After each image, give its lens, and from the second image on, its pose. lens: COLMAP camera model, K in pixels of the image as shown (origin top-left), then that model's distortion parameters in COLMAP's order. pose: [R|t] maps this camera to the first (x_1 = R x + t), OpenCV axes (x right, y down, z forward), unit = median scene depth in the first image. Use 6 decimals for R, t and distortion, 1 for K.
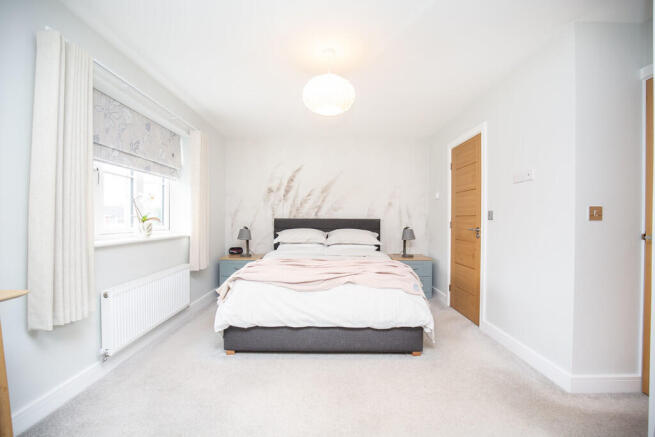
lens RADIAL K [[286.4, 0, 327.5], [0, 286.4, 218.5], [0, 0, 1]] dist [-0.053839, 0.000025]
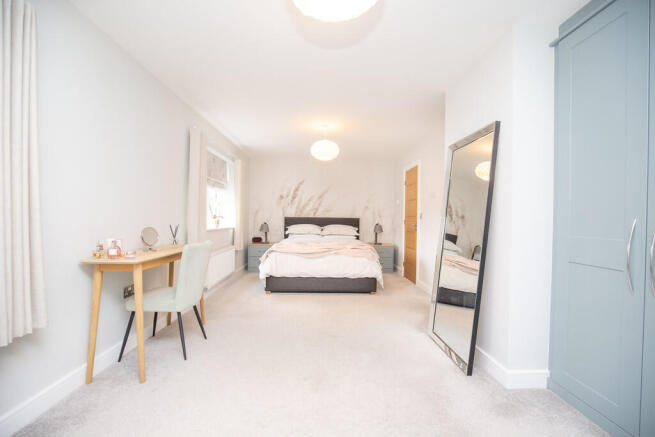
lens RADIAL K [[286.4, 0, 327.5], [0, 286.4, 218.5], [0, 0, 1]] dist [-0.053839, 0.000025]
pose [[0.999616, 0.007615, 0.026640, -0.013788], [-0.007708, 0.999965, 0.003395, 0.001180], [-0.026614, -0.003599, 0.999639, -0.463850]]
